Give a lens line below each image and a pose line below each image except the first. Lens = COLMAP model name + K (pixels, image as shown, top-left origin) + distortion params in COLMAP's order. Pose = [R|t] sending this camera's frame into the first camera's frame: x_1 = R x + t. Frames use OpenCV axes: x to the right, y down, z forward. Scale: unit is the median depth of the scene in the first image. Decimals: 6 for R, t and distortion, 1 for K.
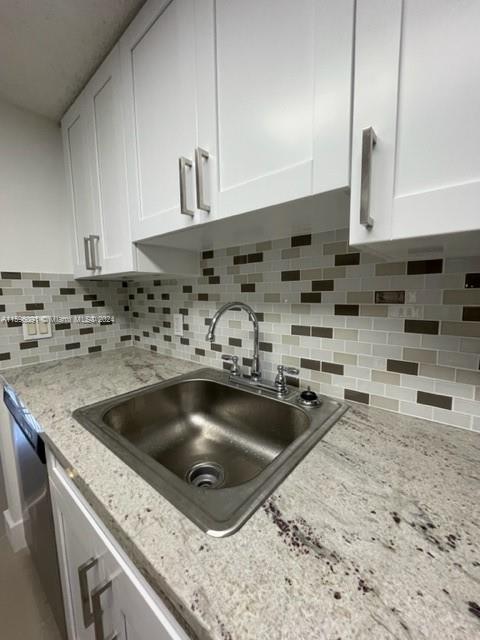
lens RADIAL K [[258.0, 0, 238.0], [0, 258.0, 320.0], [0, 0, 1]] dist [-0.003048, -0.000103]
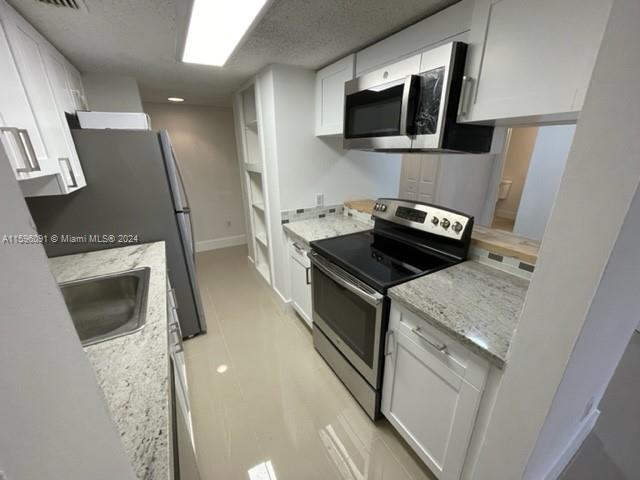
lens RADIAL K [[258.0, 0, 320.0], [0, 258.0, 240.0], [0, 0, 1]] dist [-0.003048, -0.000103]
pose [[-0.941175, -0.084482, 0.327188, -1.103039], [0.068678, 0.900214, 0.429998, -0.305739], [-0.330866, 0.427175, -0.841457, 0.953004]]
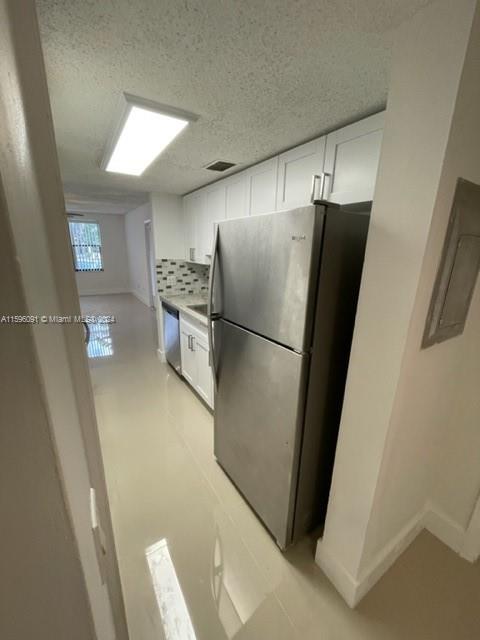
lens RADIAL K [[258.0, 0, 238.0], [0, 258.0, 320.0], [0, 0, 1]] dist [-0.003048, -0.000103]
pose [[0.950814, 0.119383, -0.285833, 0.656284], [-0.074183, 0.983655, 0.164071, -0.057961], [0.300748, -0.134797, 0.944129, -1.326060]]
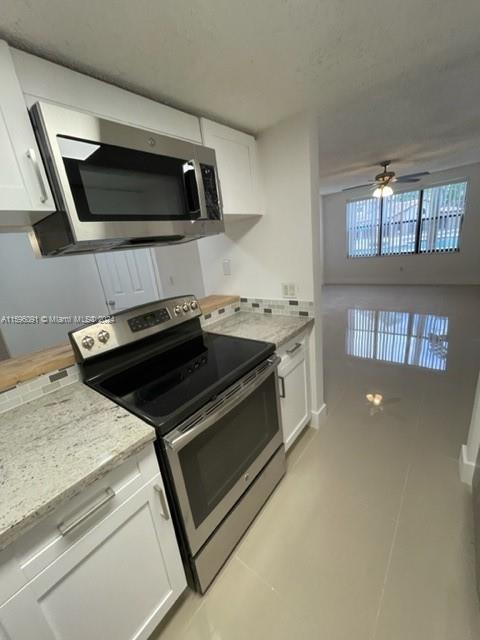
lens RADIAL K [[257.5, 0, 239.7], [0, 257.5, 320.9], [0, 0, 1]] dist [-0.000189, 0.000080]
pose [[0.032122, 0.304238, -0.952054, 0.002692], [-0.006416, 0.952589, 0.304193, -0.151134], [0.999463, -0.003663, 0.032551, -0.055425]]
